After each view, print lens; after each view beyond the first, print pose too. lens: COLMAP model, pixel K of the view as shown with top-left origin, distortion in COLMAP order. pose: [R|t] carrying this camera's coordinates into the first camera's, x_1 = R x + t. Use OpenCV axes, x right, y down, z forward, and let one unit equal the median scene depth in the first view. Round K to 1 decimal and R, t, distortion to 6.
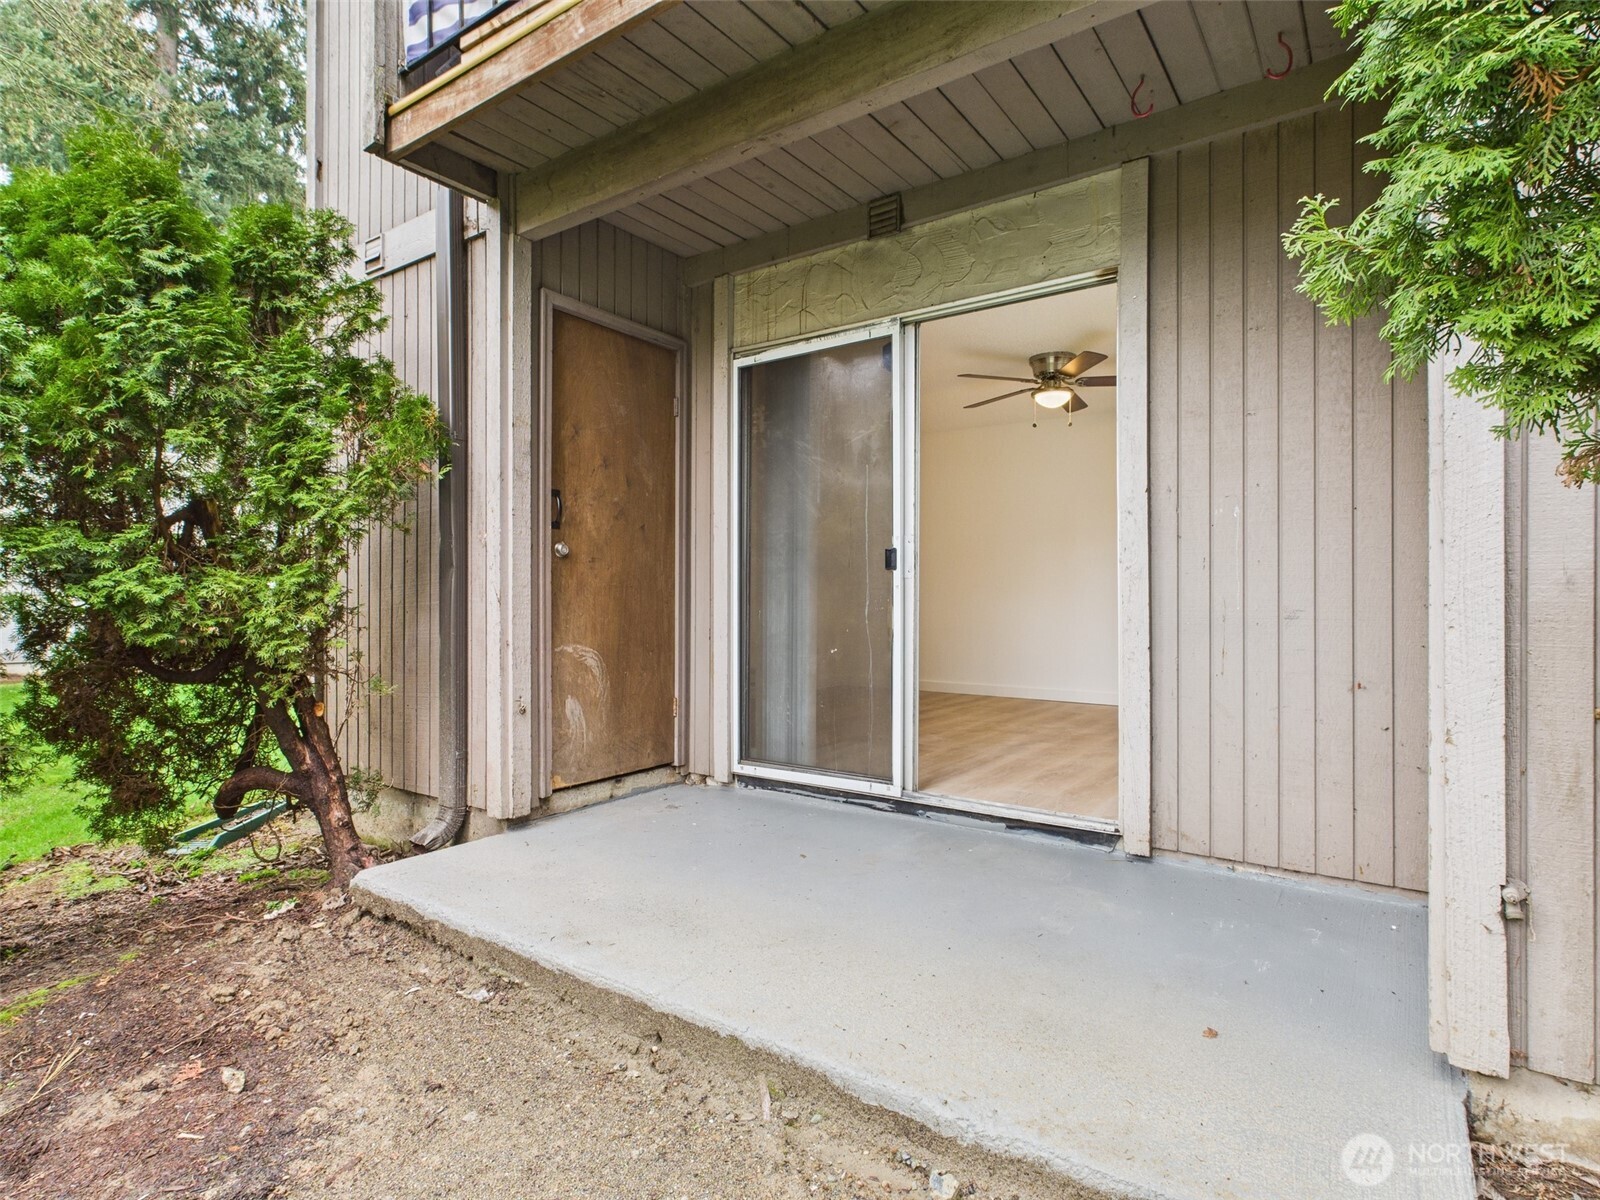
lens RADIAL K [[853.7, 0, 800.2], [0, 853.7, 623.8], [0, 0, 1]] dist [0.000491, 0.000050]
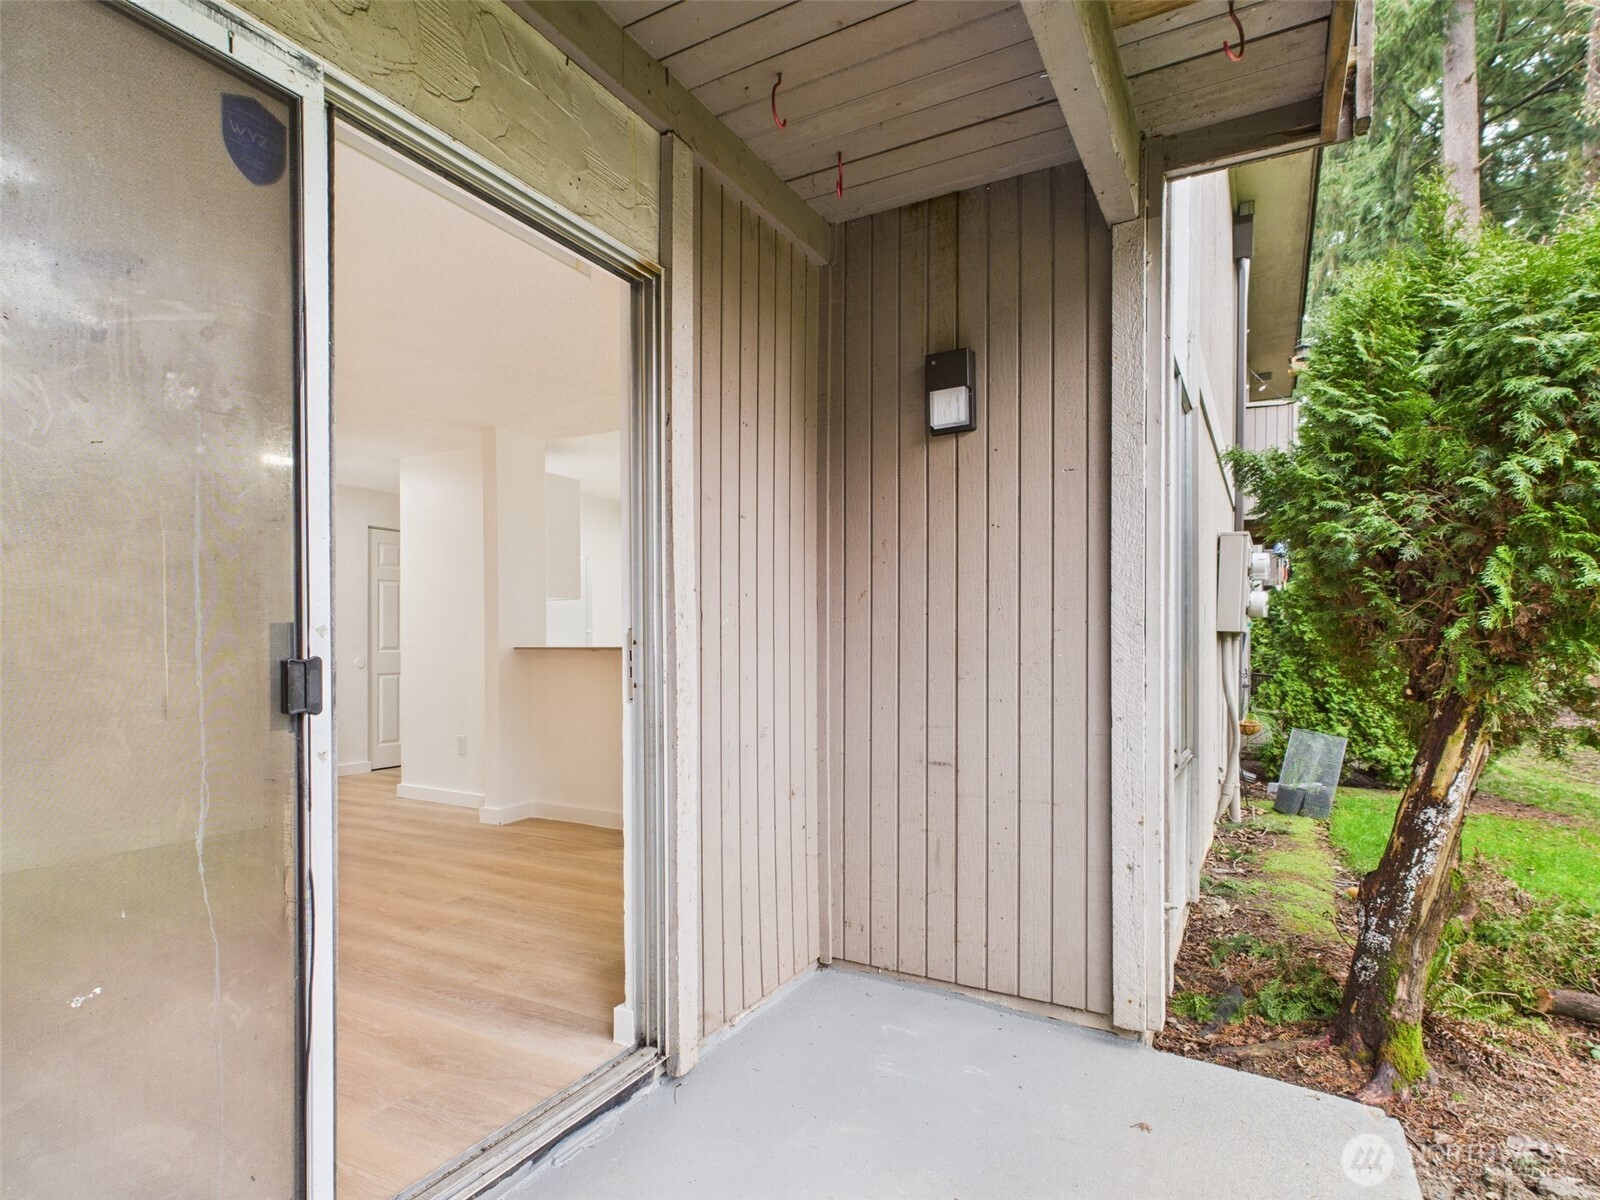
lens RADIAL K [[843.8, 0, 799.9], [0, 843.8, 651.7], [0, 0, 1]] dist [0.000865, -0.000180]
pose [[-0.115386, -0.015966, 0.993192, -0.299450], [0.027737, 0.999429, 0.019288, -0.094357], [-0.992933, 0.029774, -0.114877, 0.840722]]
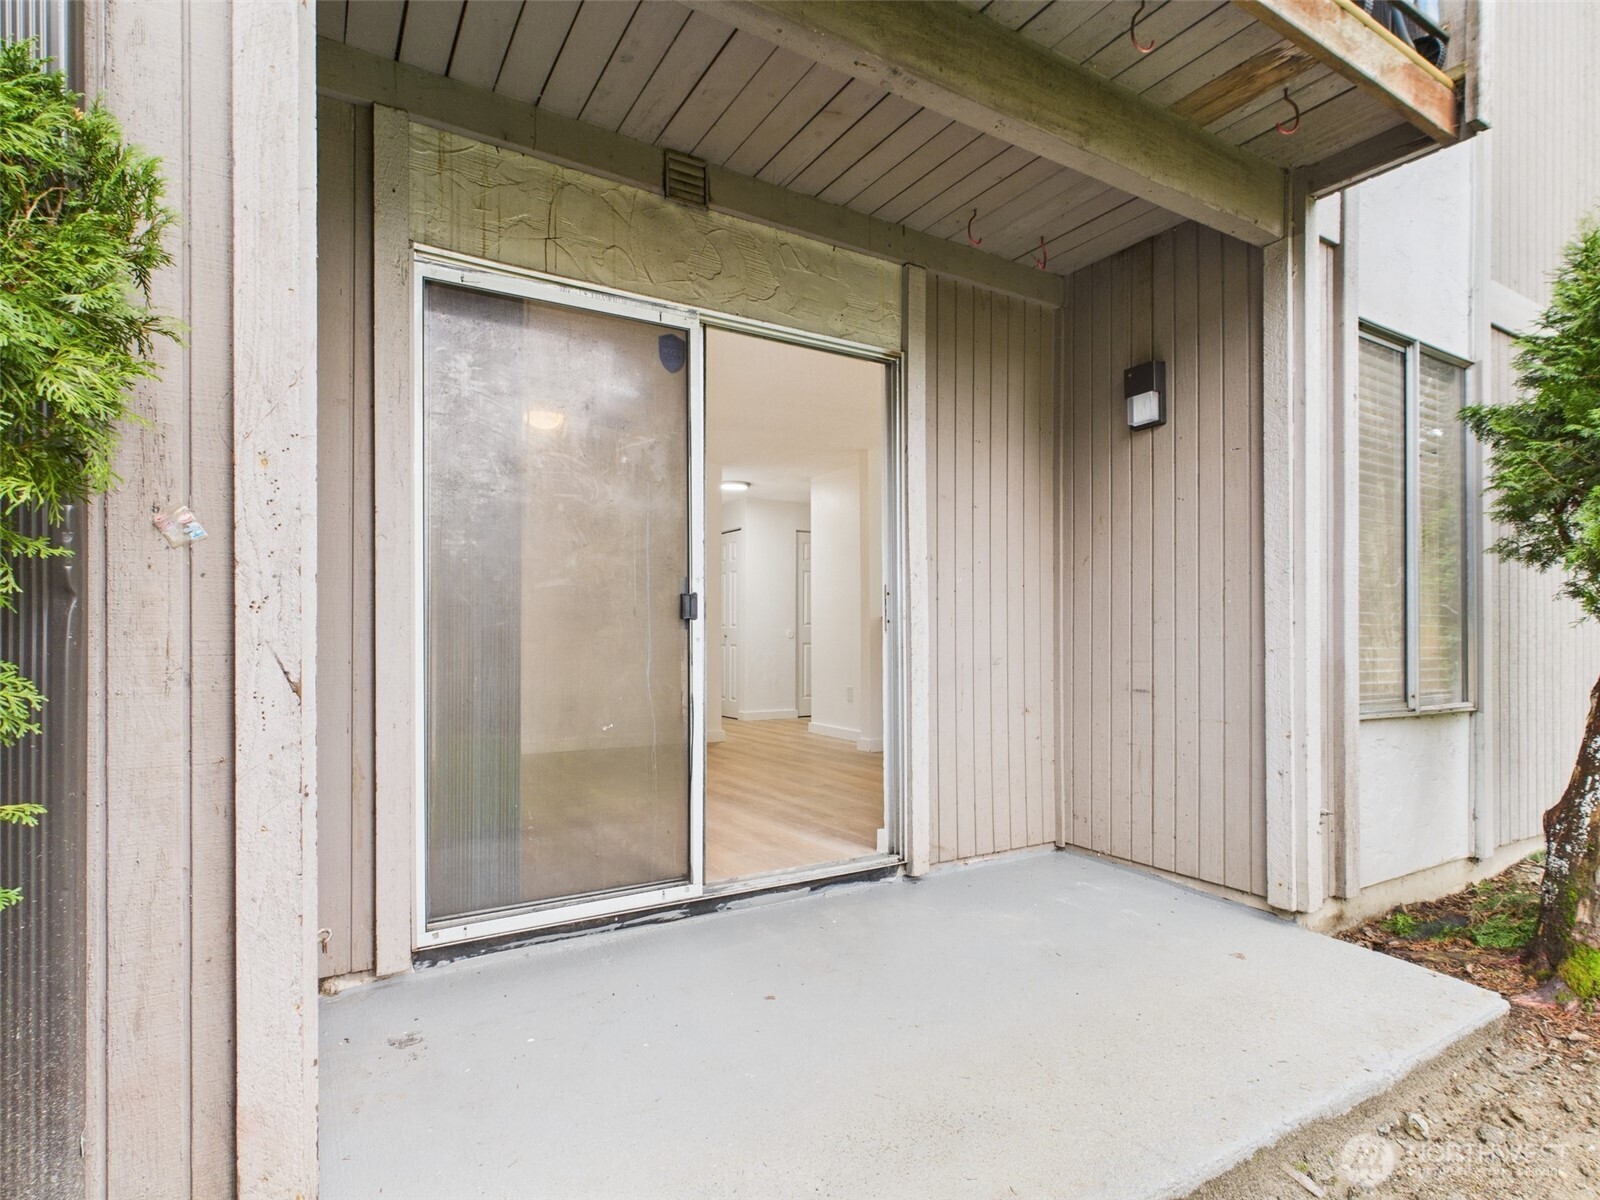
lens RADIAL K [[843.8, 0, 799.9], [0, 843.8, 651.7], [0, 0, 1]] dist [0.000865, -0.000180]
pose [[0.387334, -0.022444, 0.921666, -0.604598], [0.027418, 0.999542, 0.012818, -0.040979], [-0.921532, 0.020306, 0.387772, 0.606933]]
